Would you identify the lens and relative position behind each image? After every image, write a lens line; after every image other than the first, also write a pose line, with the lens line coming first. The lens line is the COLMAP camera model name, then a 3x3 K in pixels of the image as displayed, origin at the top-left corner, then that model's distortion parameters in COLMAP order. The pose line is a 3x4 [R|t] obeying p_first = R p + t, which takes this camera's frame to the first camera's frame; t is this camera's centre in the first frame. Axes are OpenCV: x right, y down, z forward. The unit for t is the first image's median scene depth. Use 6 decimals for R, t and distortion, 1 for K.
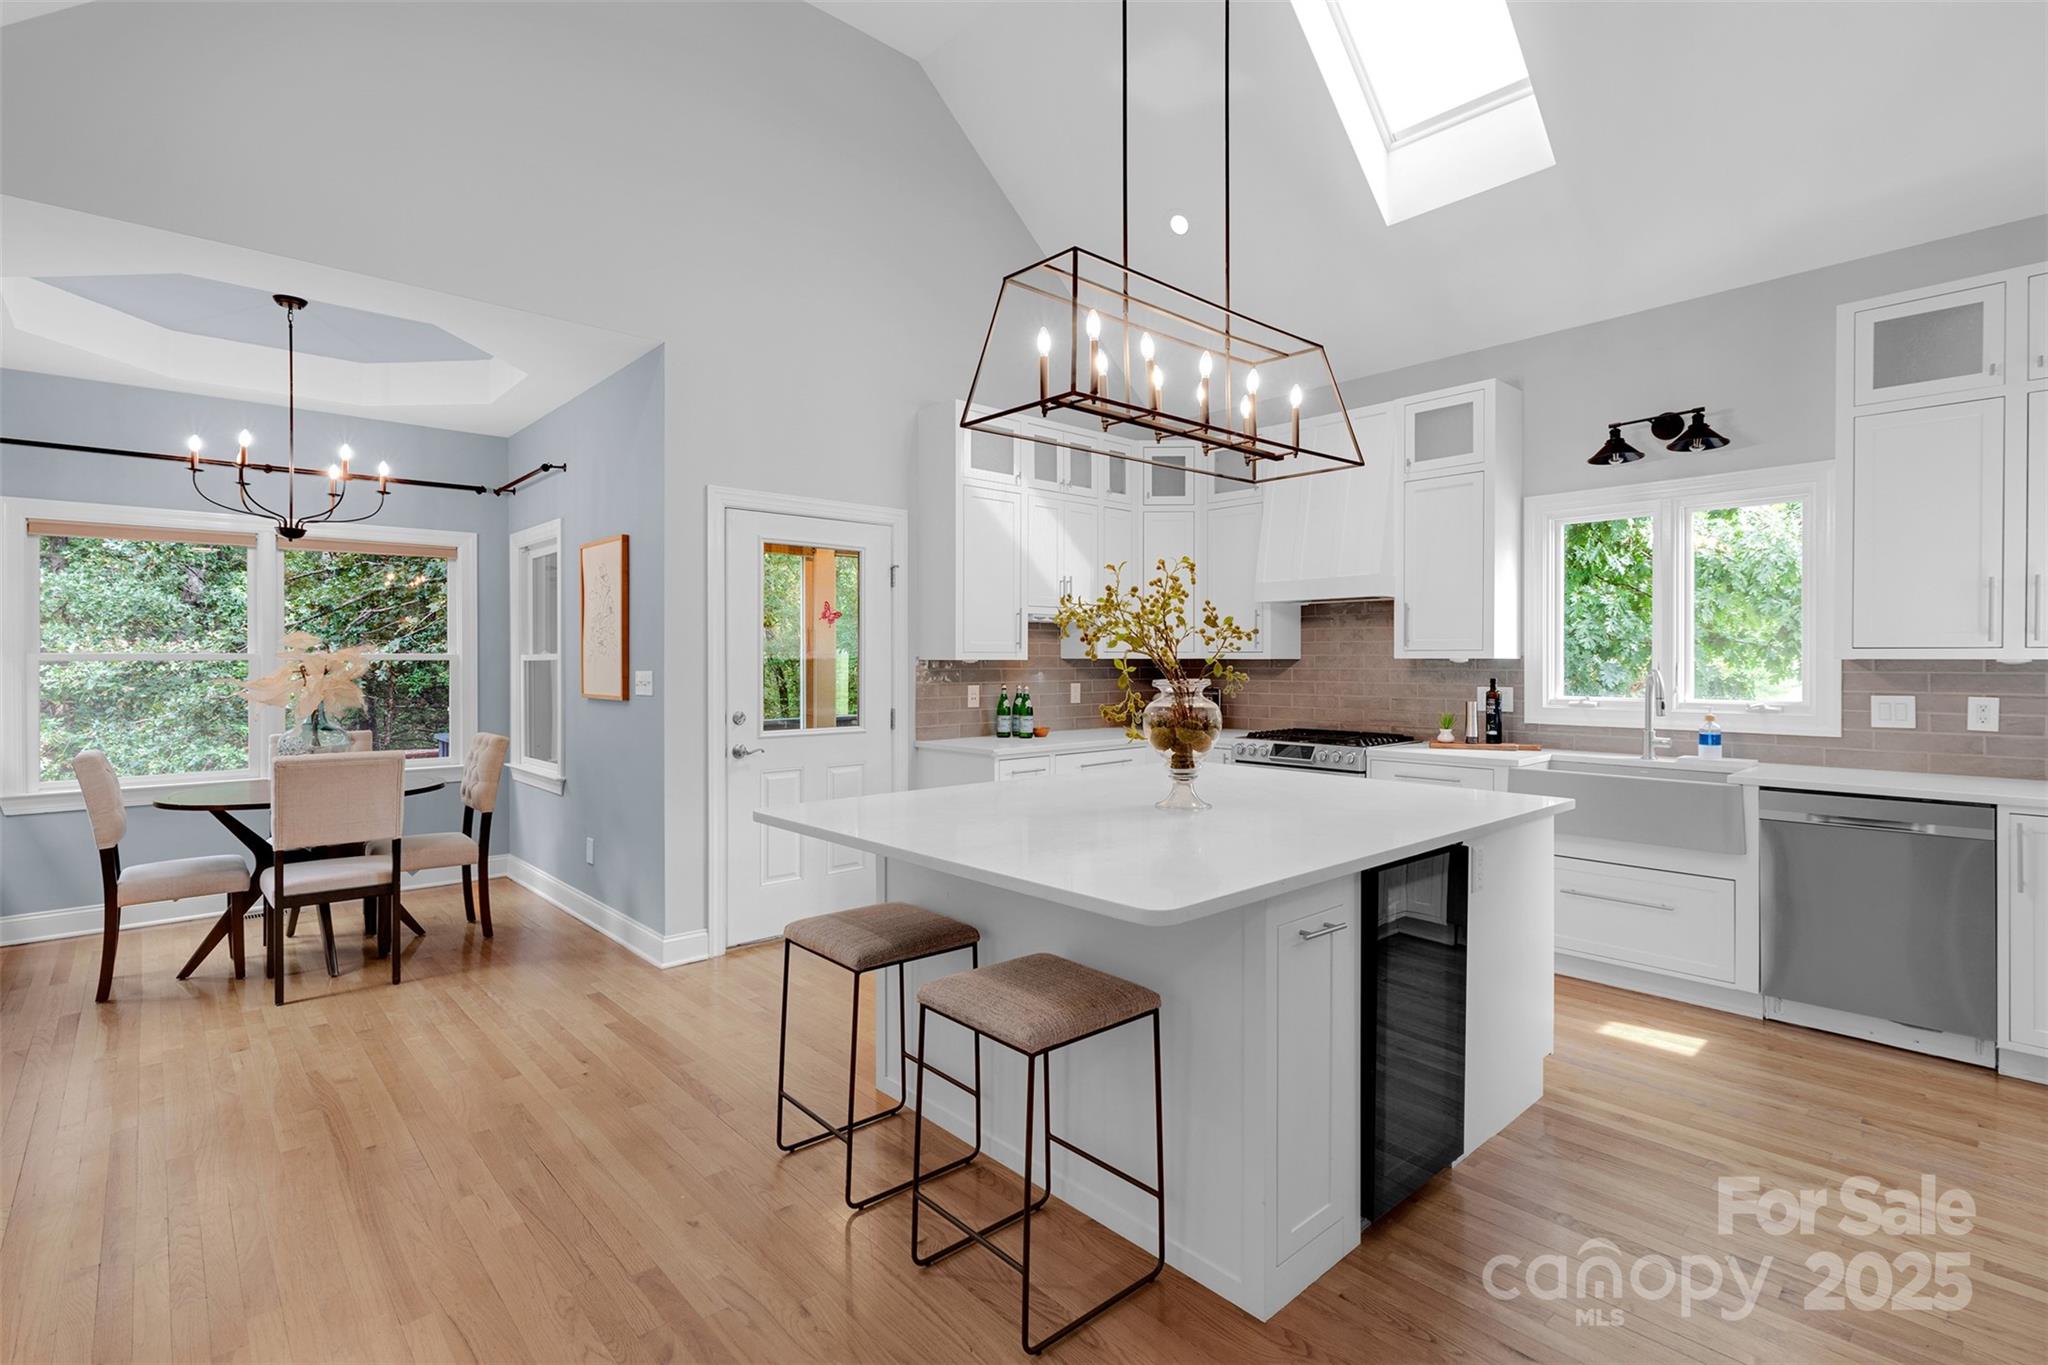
lens RADIAL K [[951.0, 0, 1024.0], [0, 951.0, 682.5], [0, 0, 1]] dist [-0.000242, 0.000213]
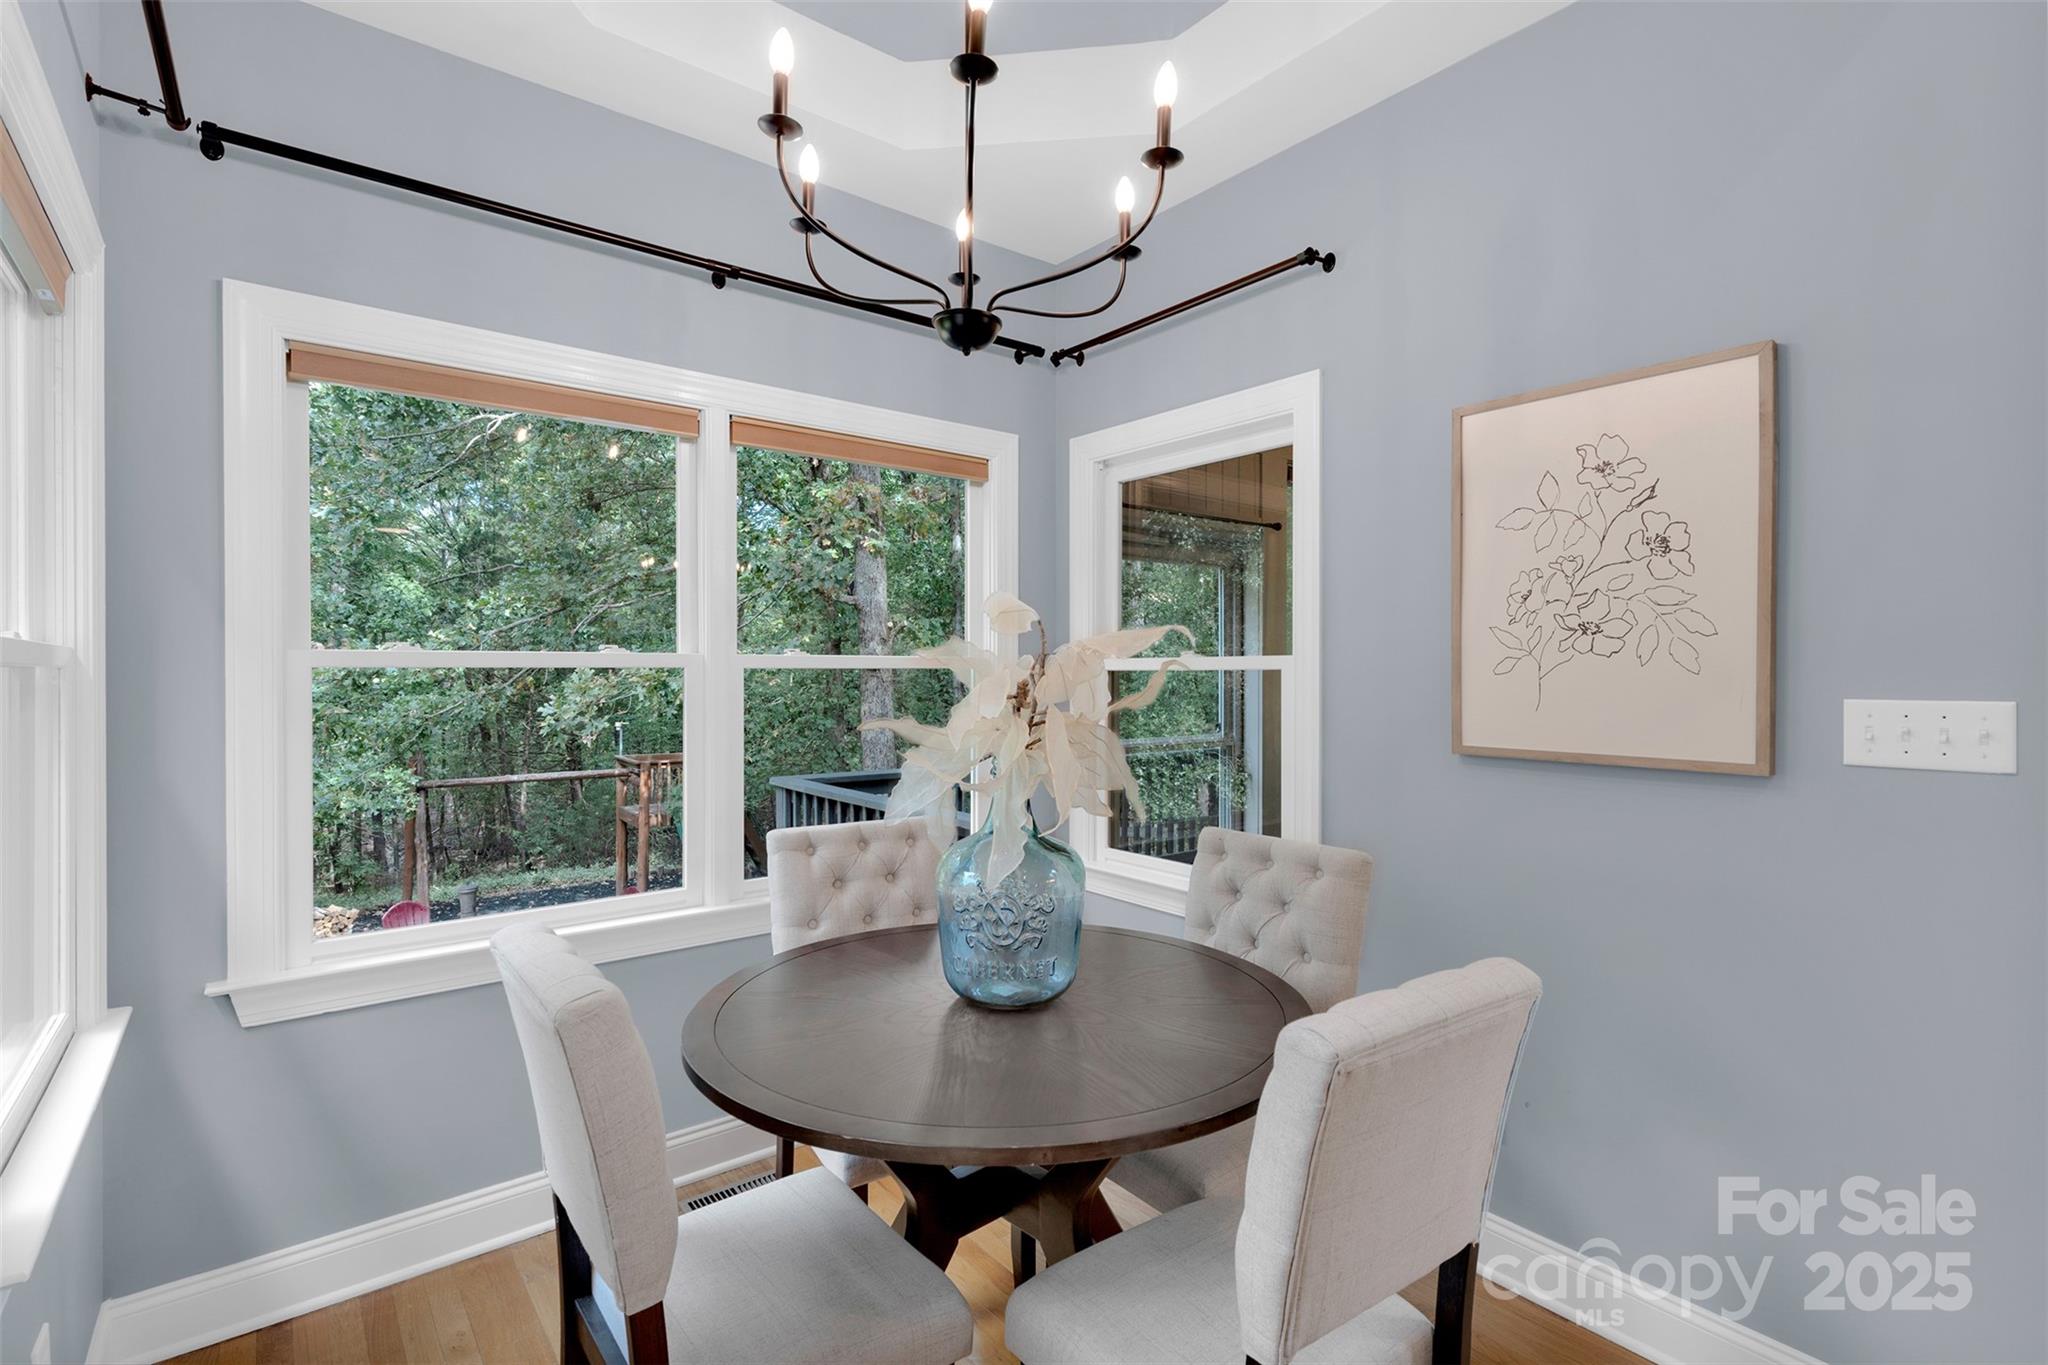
lens RADIAL K [[951.0, 0, 1024.0], [0, 951.0, 682.5], [0, 0, 1]] dist [-0.000242, 0.000213]
pose [[0.997289, 0.006172, -0.073327, -0.585574], [-0.007149, 0.999889, -0.013061, -0.009694], [0.073239, 0.013550, 0.997222, 0.508605]]
